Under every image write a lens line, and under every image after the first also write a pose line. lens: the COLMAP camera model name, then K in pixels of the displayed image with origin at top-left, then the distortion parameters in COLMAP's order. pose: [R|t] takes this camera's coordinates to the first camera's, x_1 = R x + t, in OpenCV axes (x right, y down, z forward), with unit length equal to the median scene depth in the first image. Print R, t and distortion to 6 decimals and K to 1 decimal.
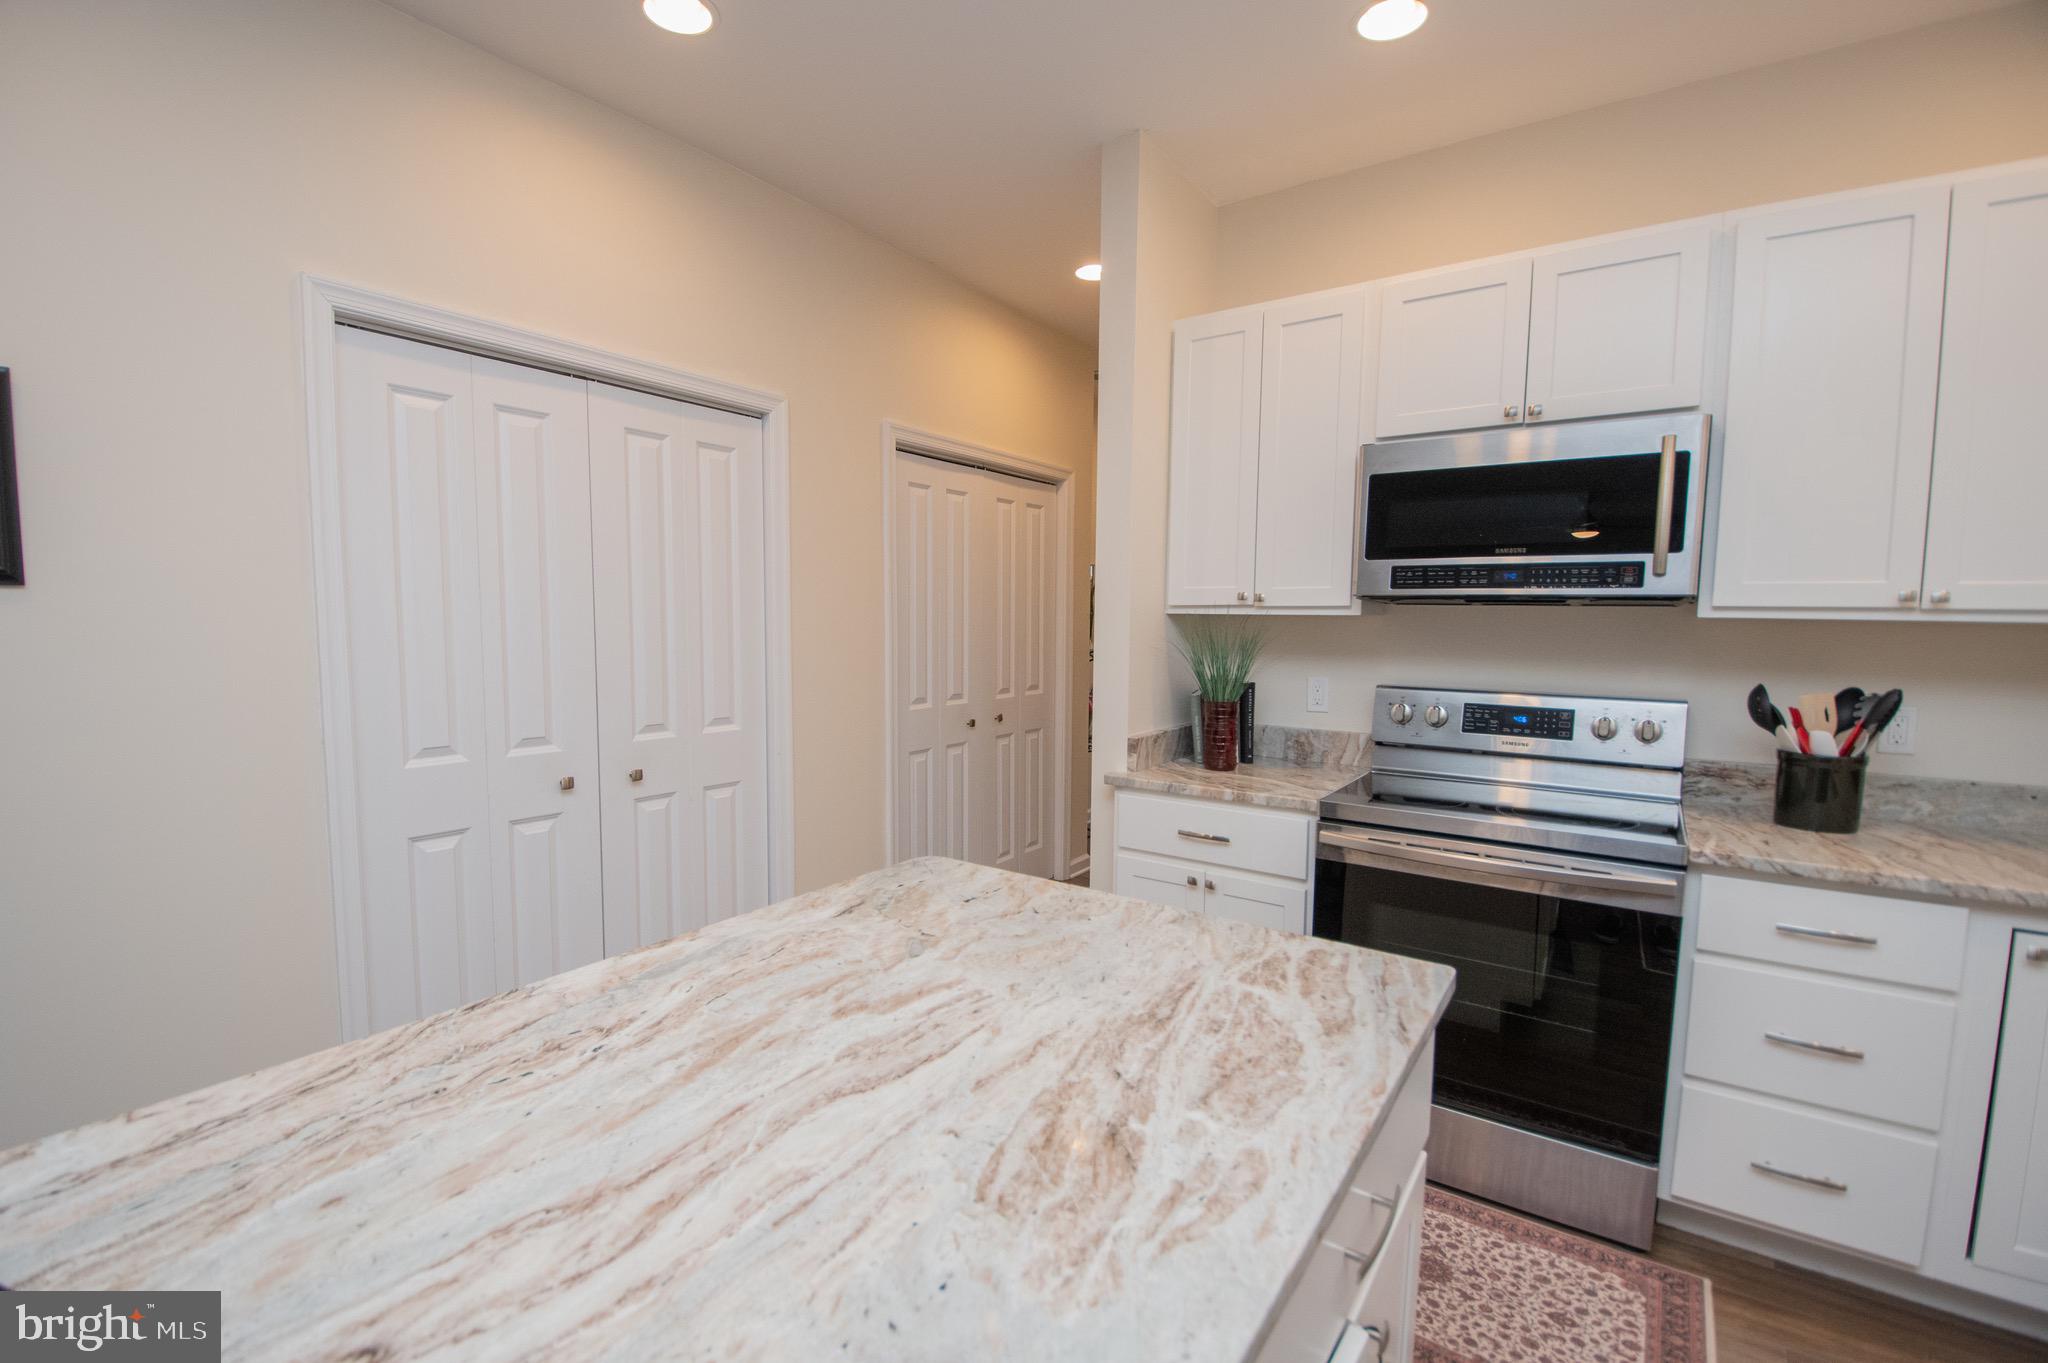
lens RADIAL K [[883.9, 0, 1016.0], [0, 883.9, 680.6], [0, 0, 1]] dist [0.015386, -0.020423]
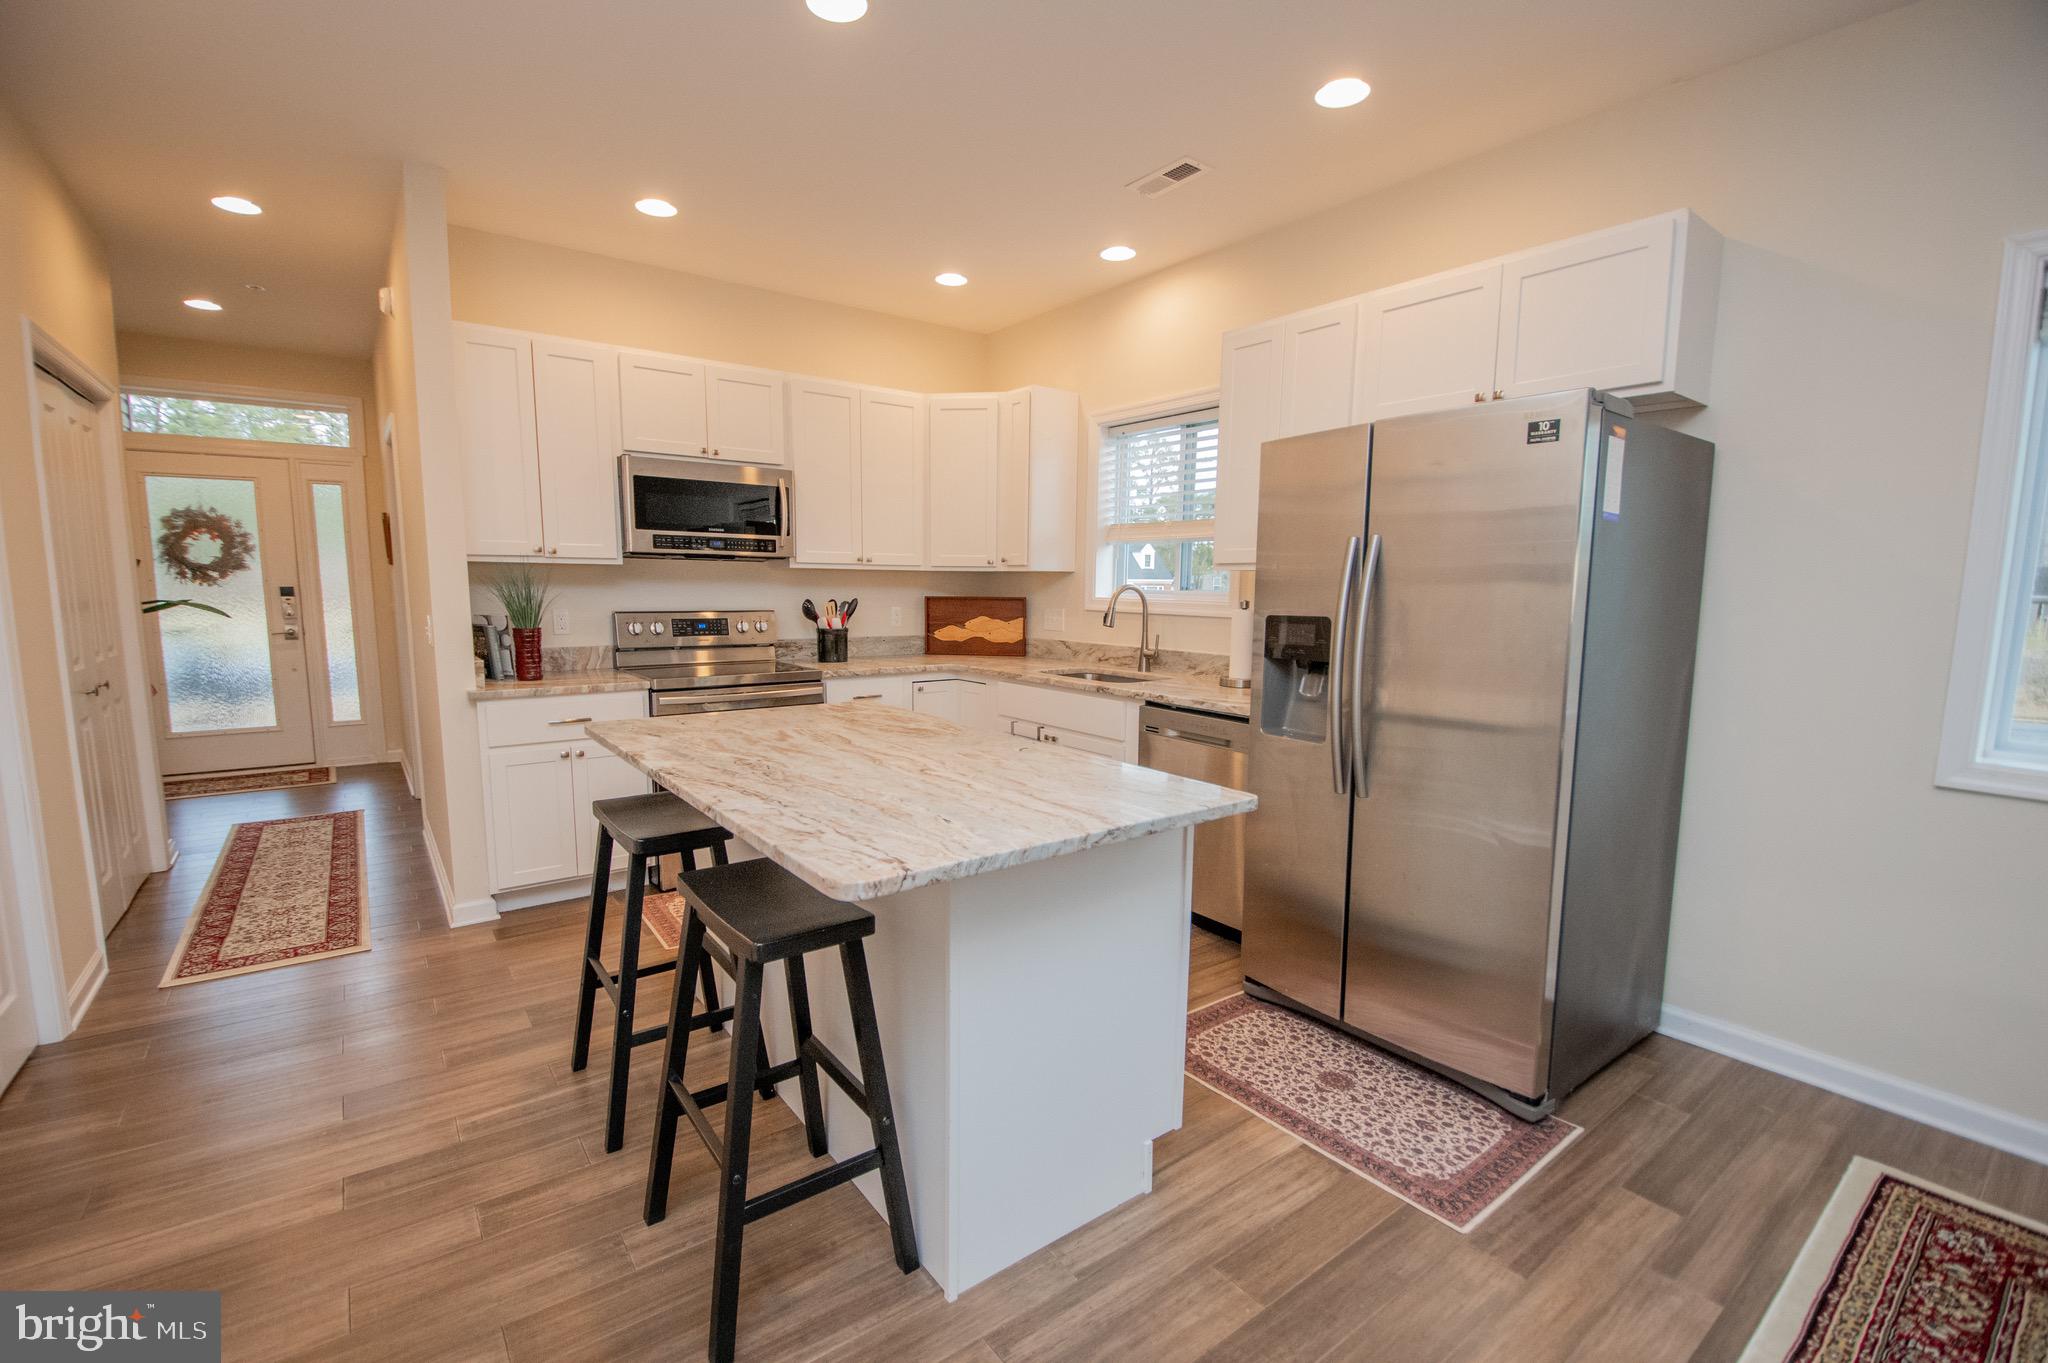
lens RADIAL K [[888.0, 0, 1020.1], [0, 888.0, 693.3], [0, 0, 1]] dist [0.021527, -0.028210]
pose [[0.301677, -0.126311, 0.945006, -1.644595], [0.060628, 0.991721, 0.113200, 0.026185], [-0.951481, 0.023143, 0.306837, -0.221717]]
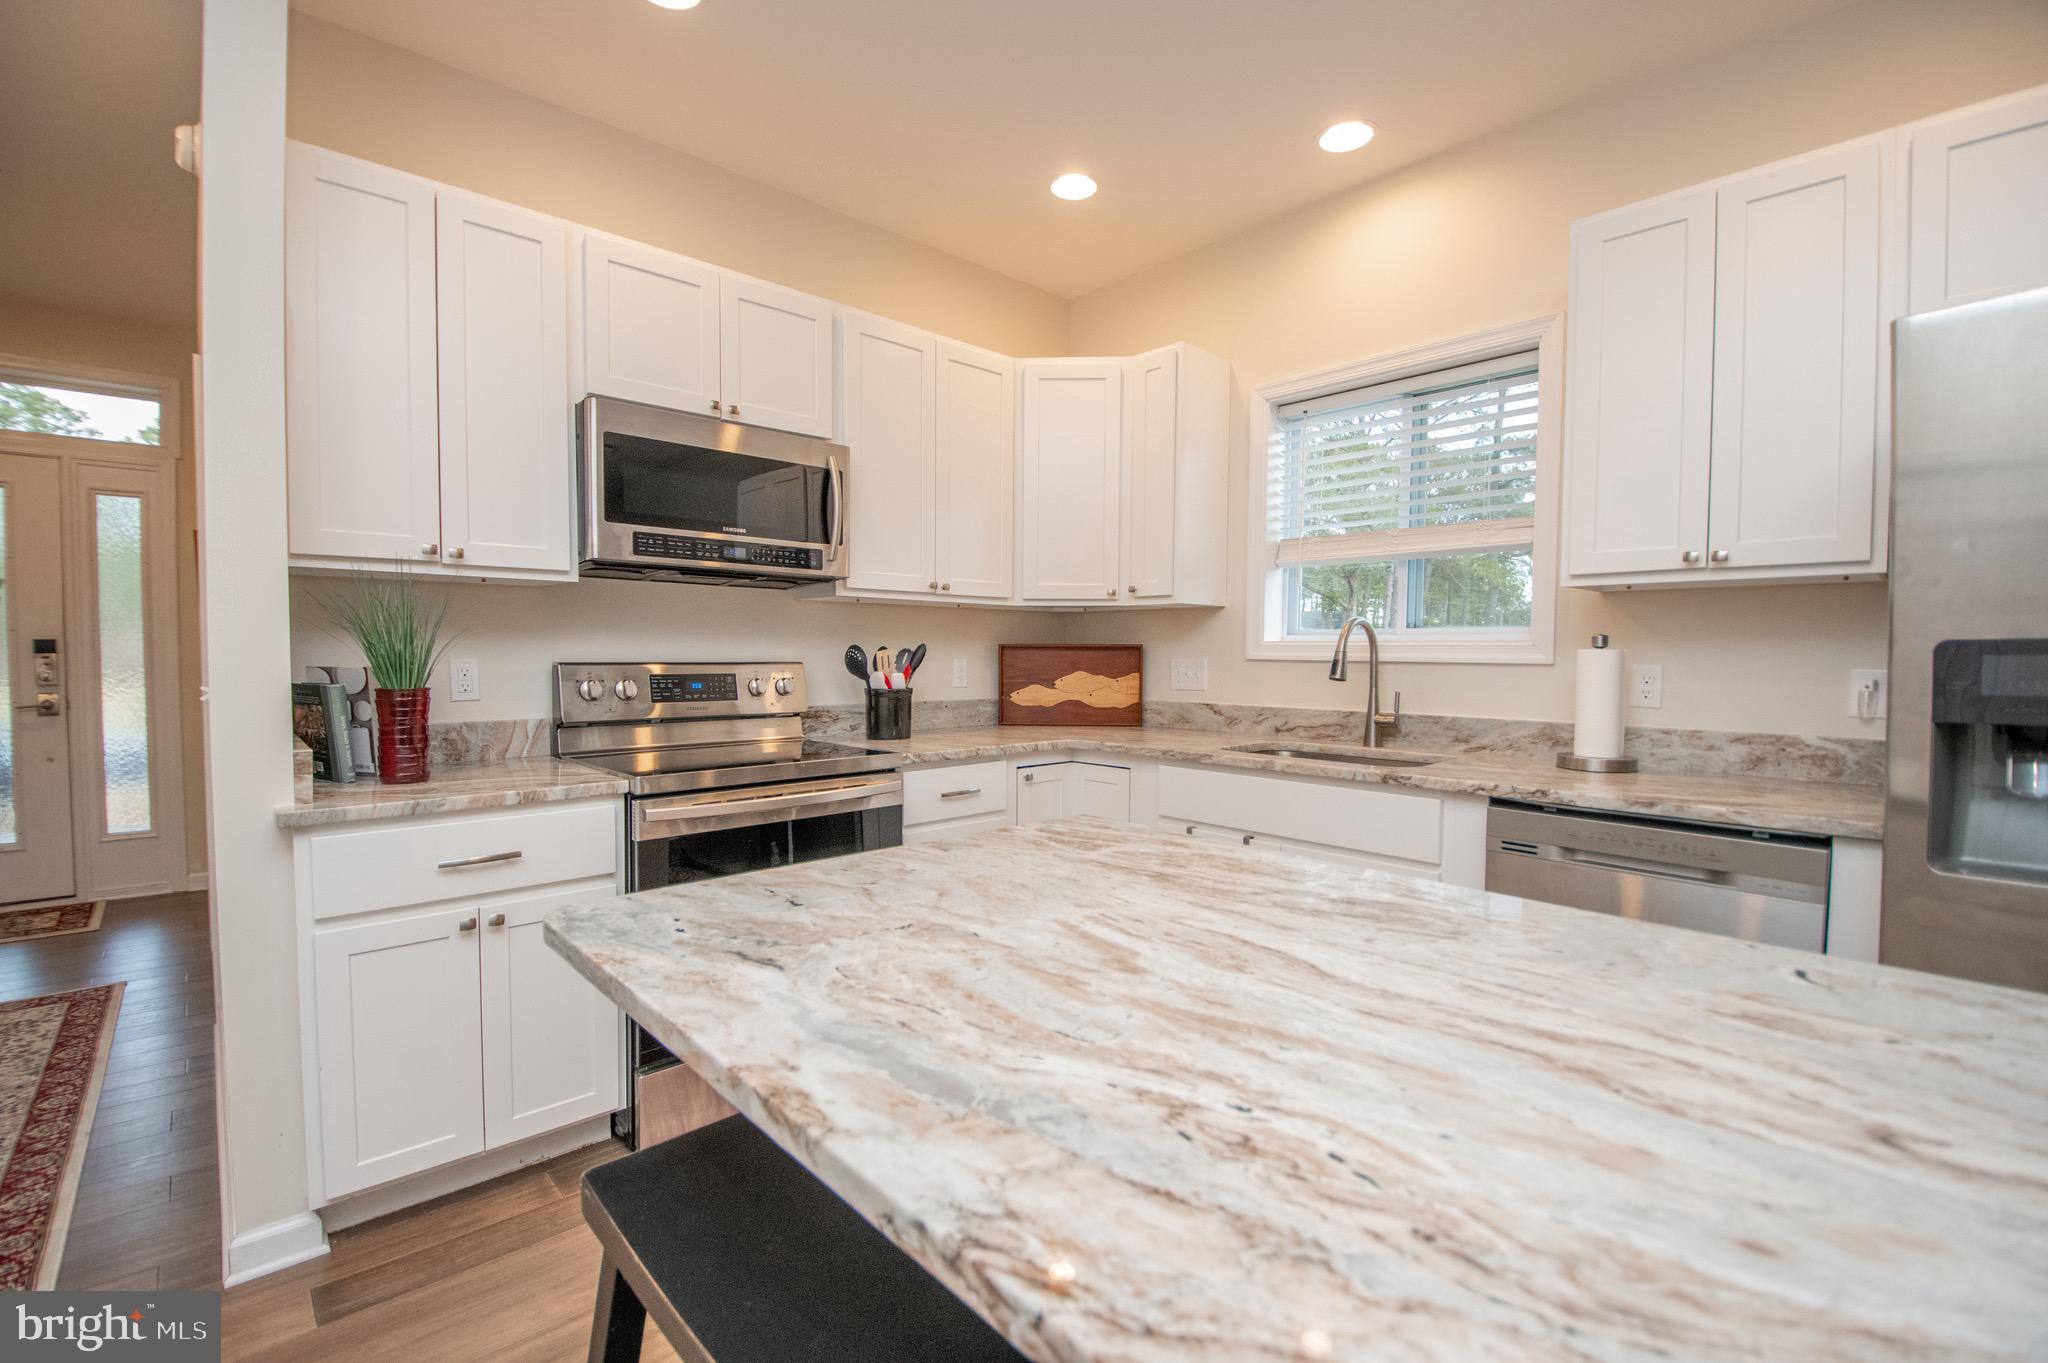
lens RADIAL K [[883.9, 0, 1016.0], [0, 883.9, 680.6], [0, 0, 1]] dist [0.015386, -0.020423]
pose [[0.207044, -0.040415, 0.977497, -0.766148], [0.066819, 0.997397, 0.027085, 0.060578], [-0.976047, 0.059708, 0.209205, 0.699228]]
